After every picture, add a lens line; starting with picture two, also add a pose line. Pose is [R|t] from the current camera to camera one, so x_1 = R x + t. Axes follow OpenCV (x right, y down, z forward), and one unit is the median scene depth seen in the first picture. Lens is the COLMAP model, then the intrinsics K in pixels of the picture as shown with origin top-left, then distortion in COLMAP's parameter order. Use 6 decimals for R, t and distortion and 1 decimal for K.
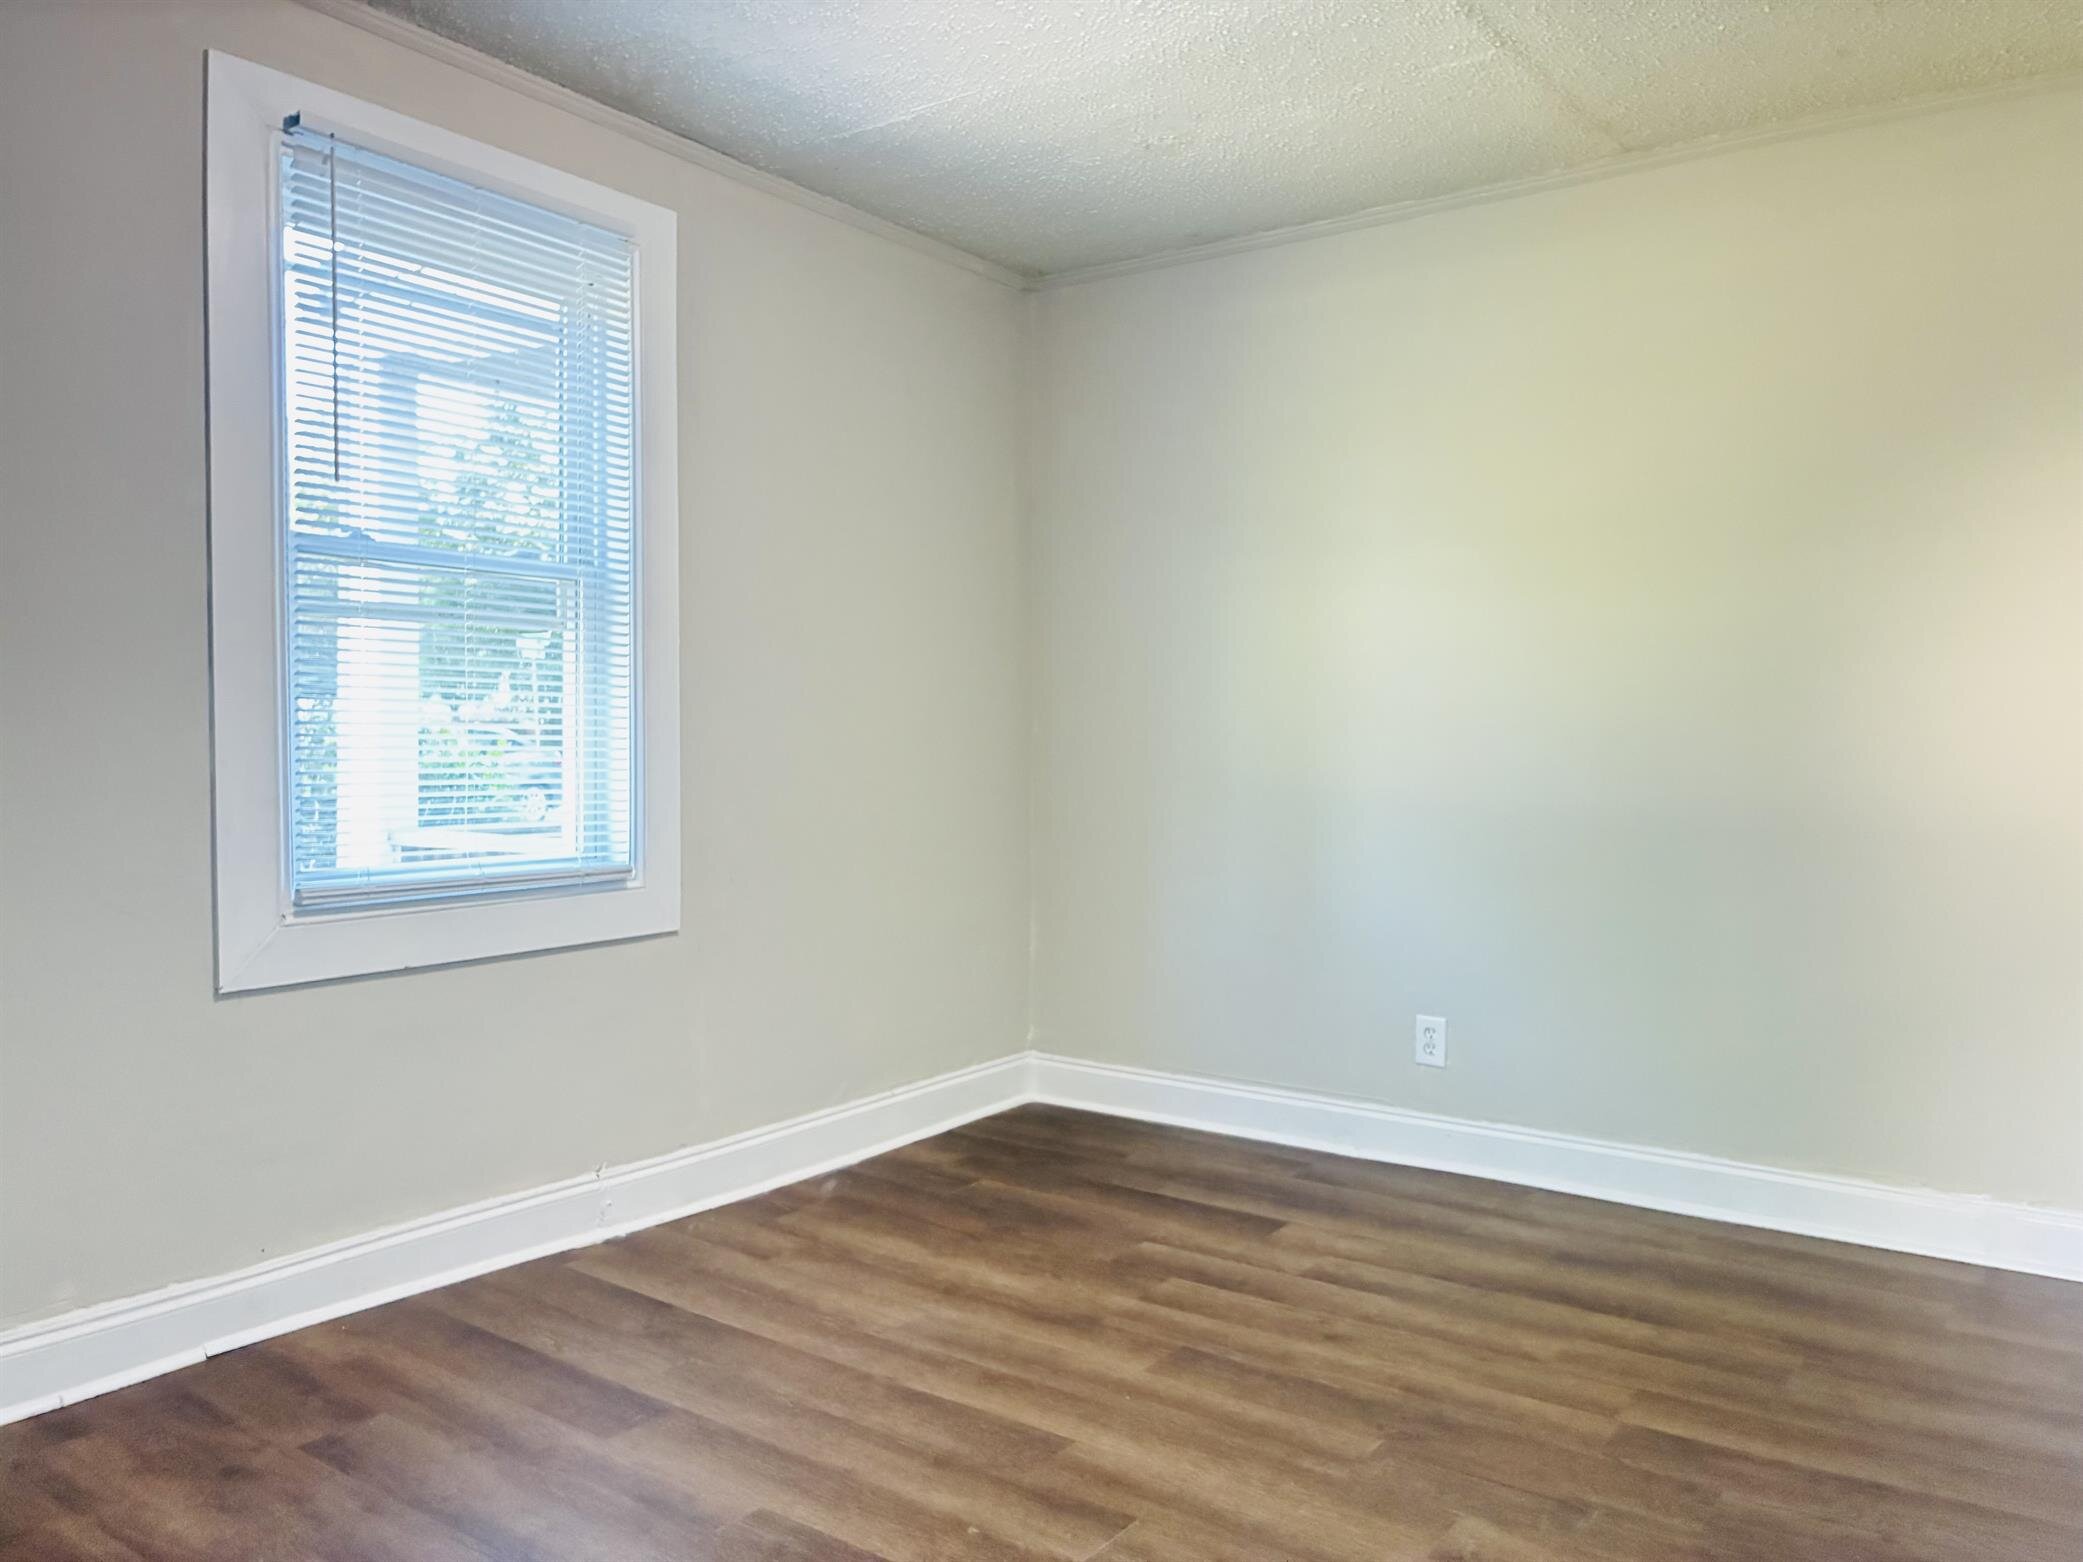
lens RADIAL K [[1565.7, 0, 1024.0], [0, 1565.7, 776.9], [0, 0, 1]] dist [0.036764, -0.047334]
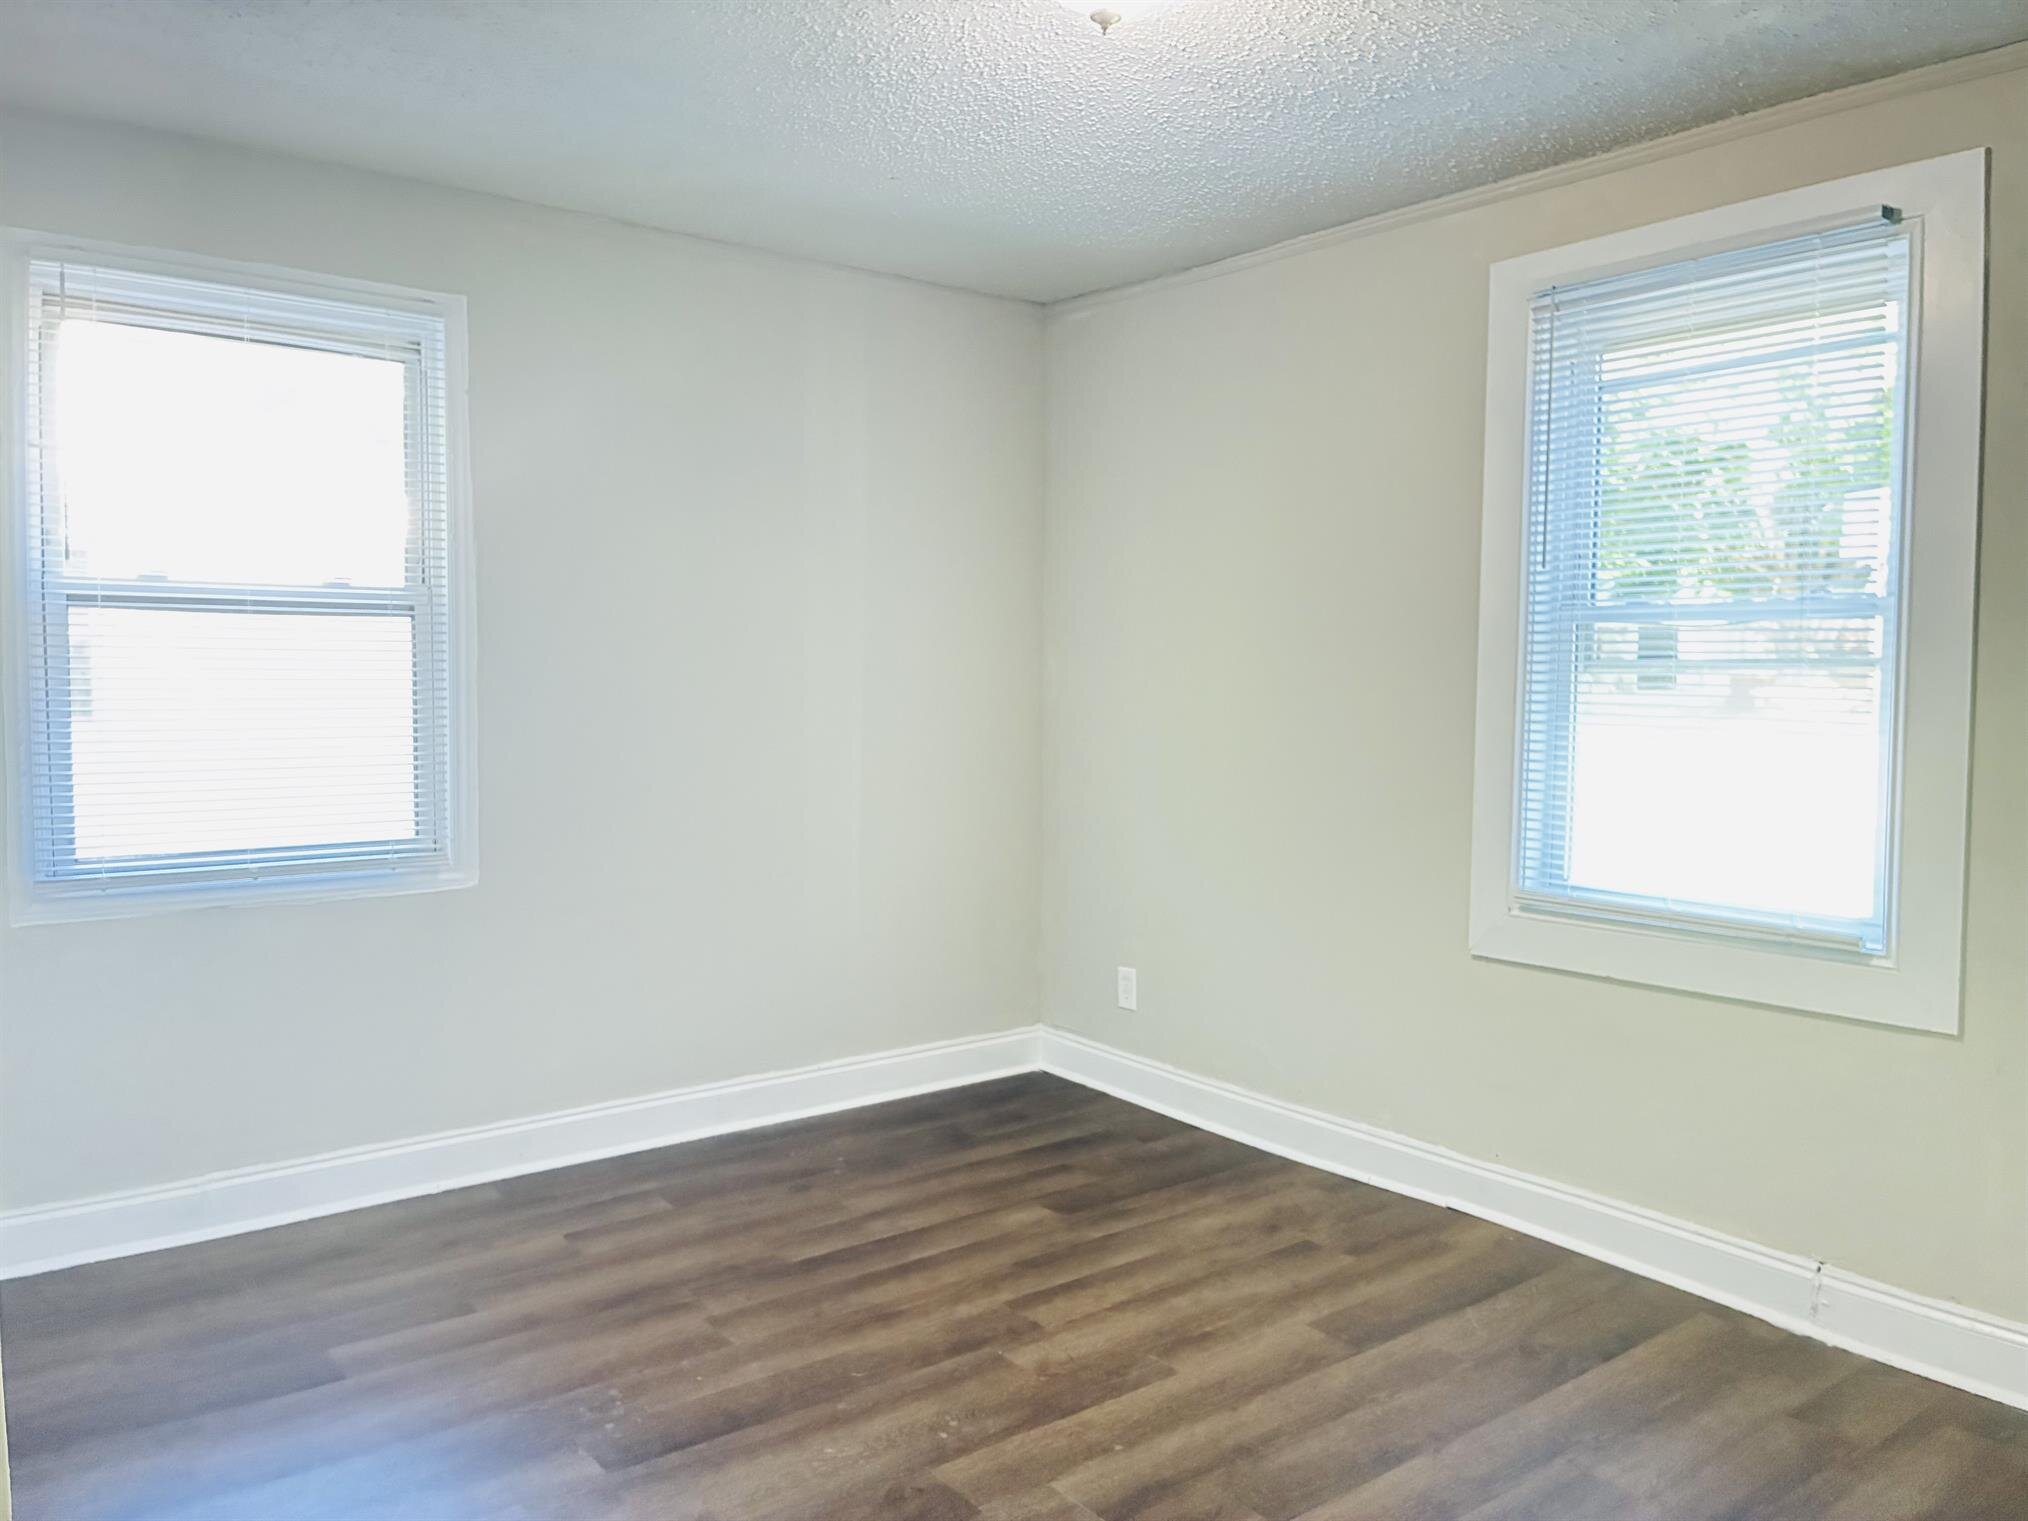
lens RADIAL K [[1524.3, 0, 996.9], [0, 1524.3, 756.6], [0, 0, 1]] dist [0.036764, -0.047334]
pose [[-0.287972, 0.040933, -0.956764, 0.780098], [-0.034663, 0.997986, 0.053130, -0.081446], [0.957011, 0.048465, -0.285973, 0.859524]]
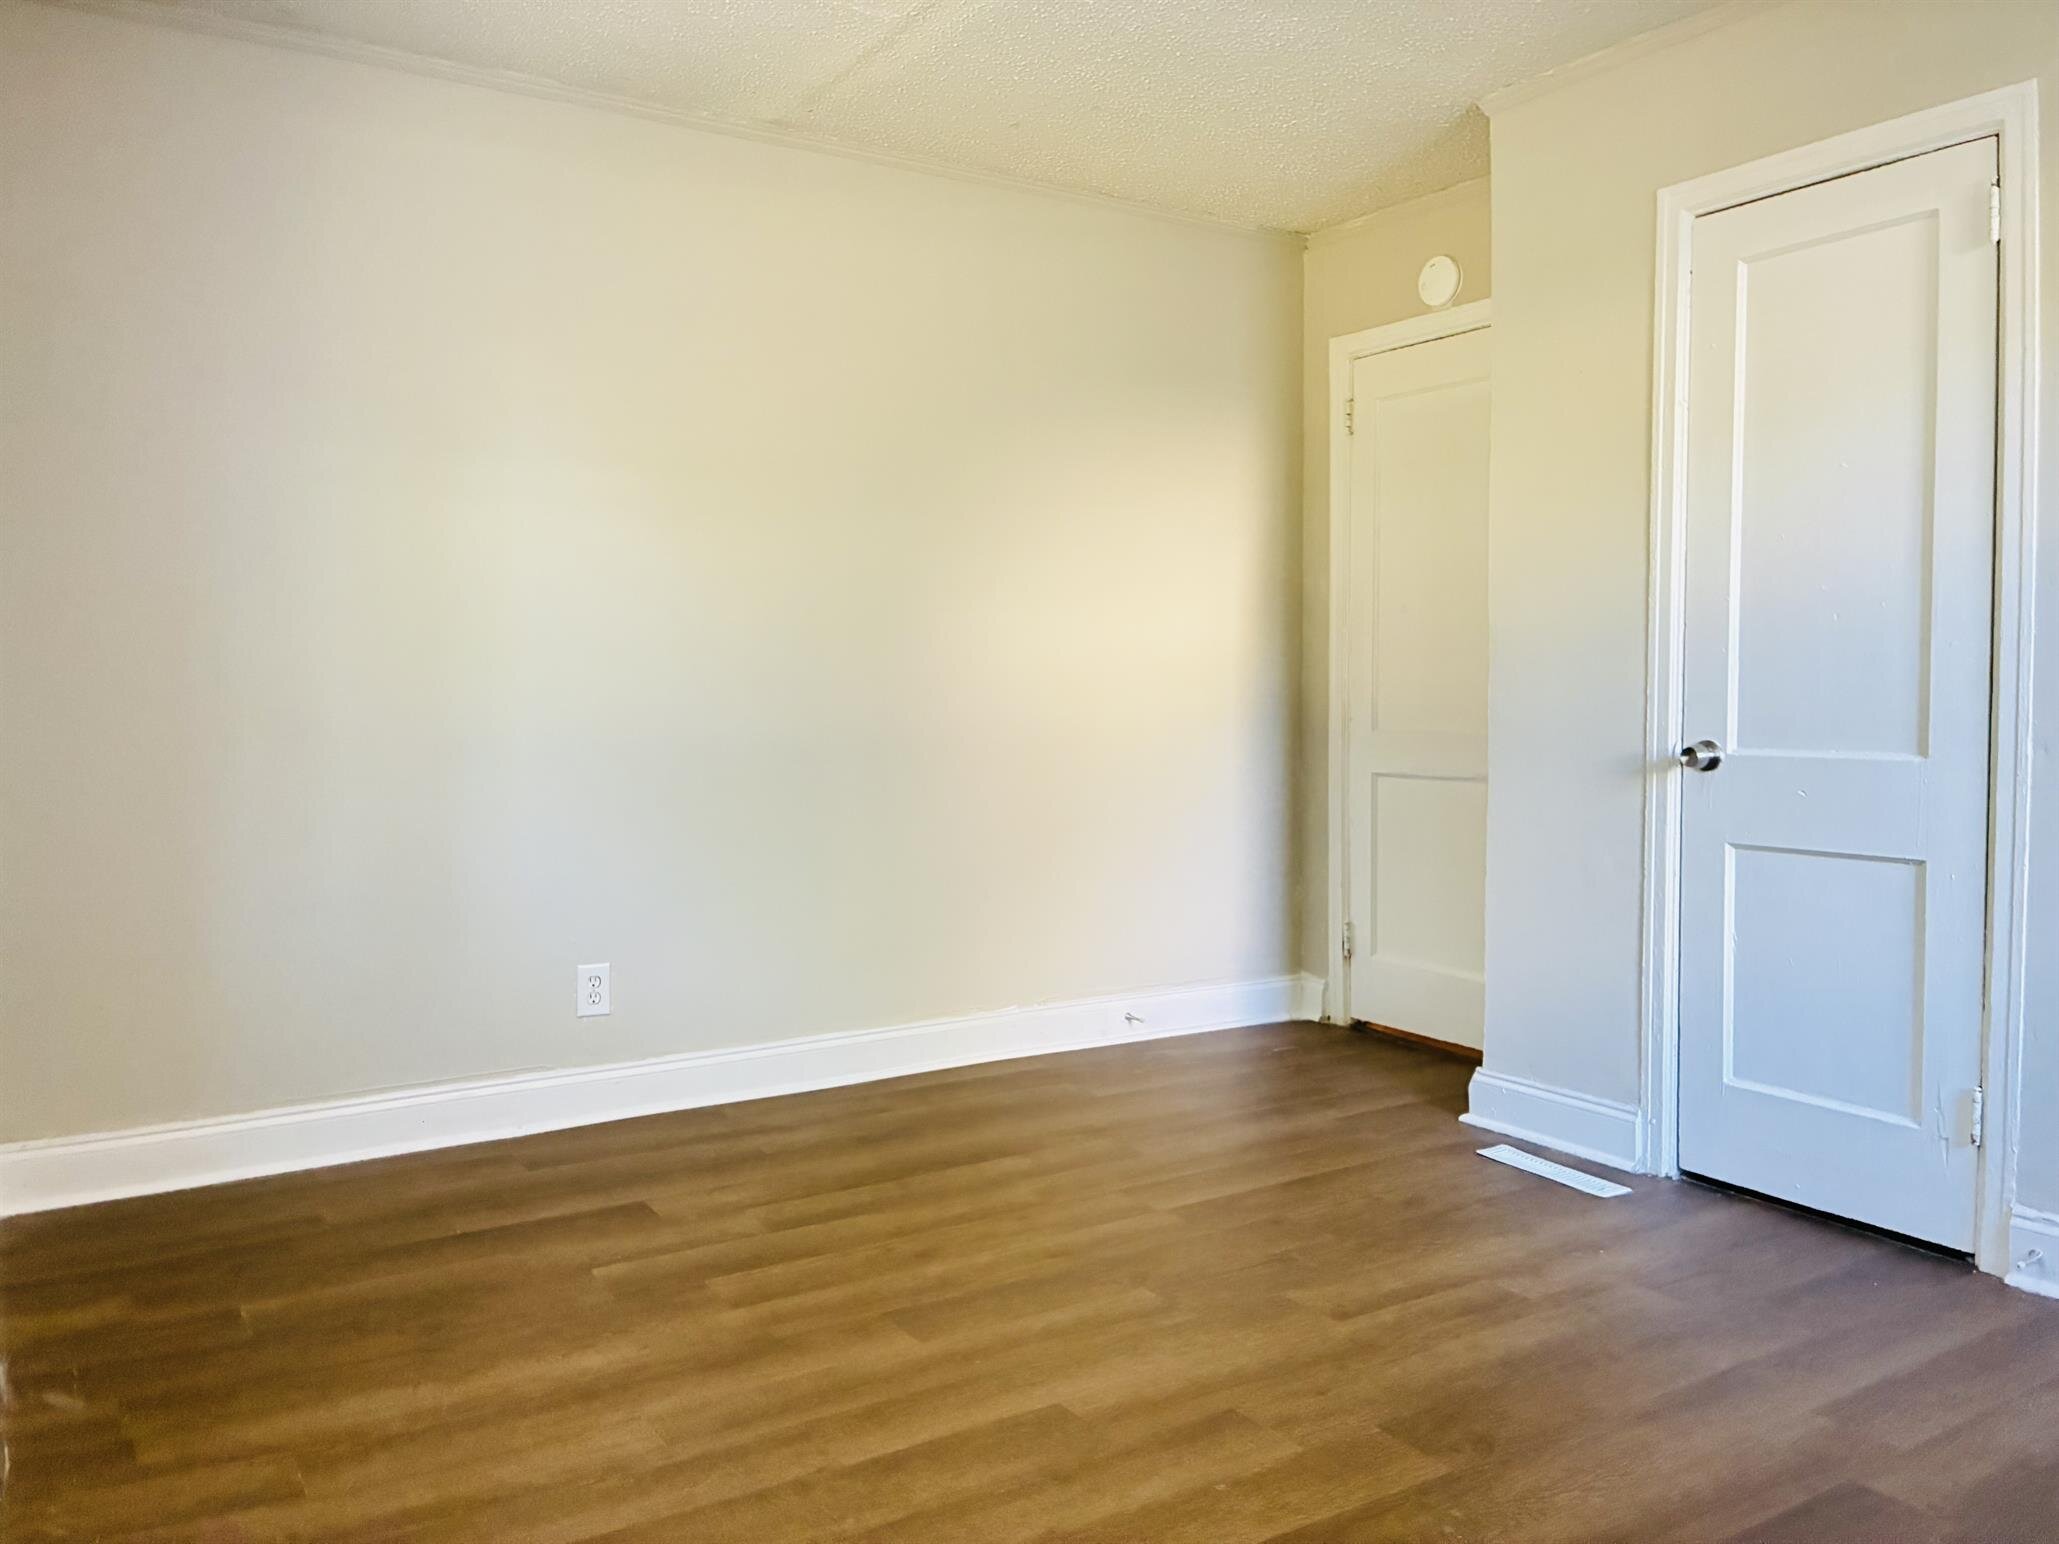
lens RADIAL K [[1547.6, 0, 1012.2], [0, 1547.6, 768.0], [0, 0, 1]] dist [0.036764, -0.047334]
pose [[0.379110, -0.055188, 0.923704, -0.652318], [0.028459, 0.998443, 0.047974, -0.004229], [-0.924914, 0.008100, 0.380090, 0.530018]]
